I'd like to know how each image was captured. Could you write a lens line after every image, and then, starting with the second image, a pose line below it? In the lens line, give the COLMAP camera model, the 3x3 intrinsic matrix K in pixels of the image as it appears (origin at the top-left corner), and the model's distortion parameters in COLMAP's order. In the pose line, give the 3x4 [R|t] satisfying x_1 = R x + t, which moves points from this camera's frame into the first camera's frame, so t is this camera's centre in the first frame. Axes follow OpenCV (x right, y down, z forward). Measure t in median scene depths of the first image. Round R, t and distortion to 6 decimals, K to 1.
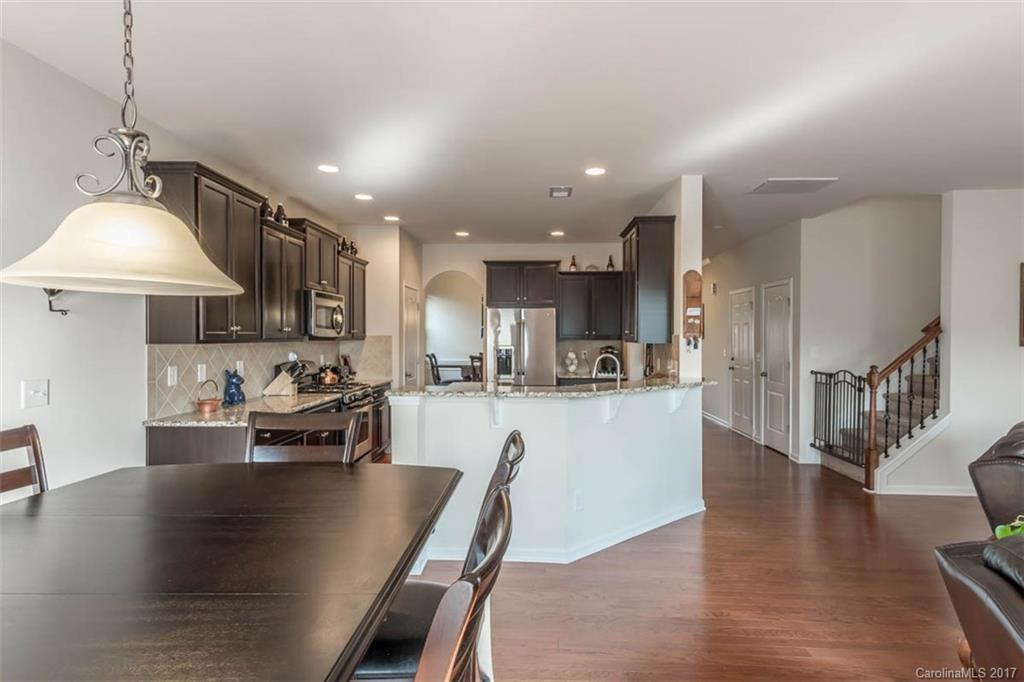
lens RADIAL K [[536.5, 0, 512.0], [0, 536.5, 341.0], [0, 0, 1]] dist [0.021391, -0.001288]
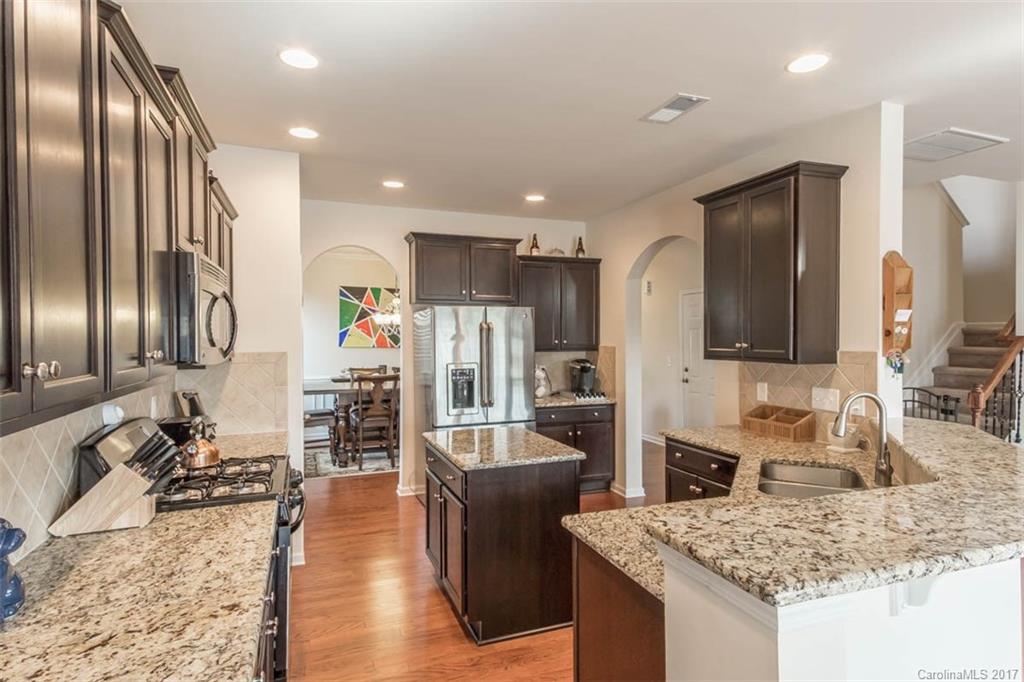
lens RADIAL K [[549.5, 0, 512.0], [0, 549.5, 341.0], [0, 0, 1]] dist [0.024551, -0.000373]
pose [[0.915094, -0.010005, 0.403116, -0.229324], [0.010386, 0.999945, 0.001241, -0.019036], [-0.403106, 0.003052, 0.915148, 0.373587]]
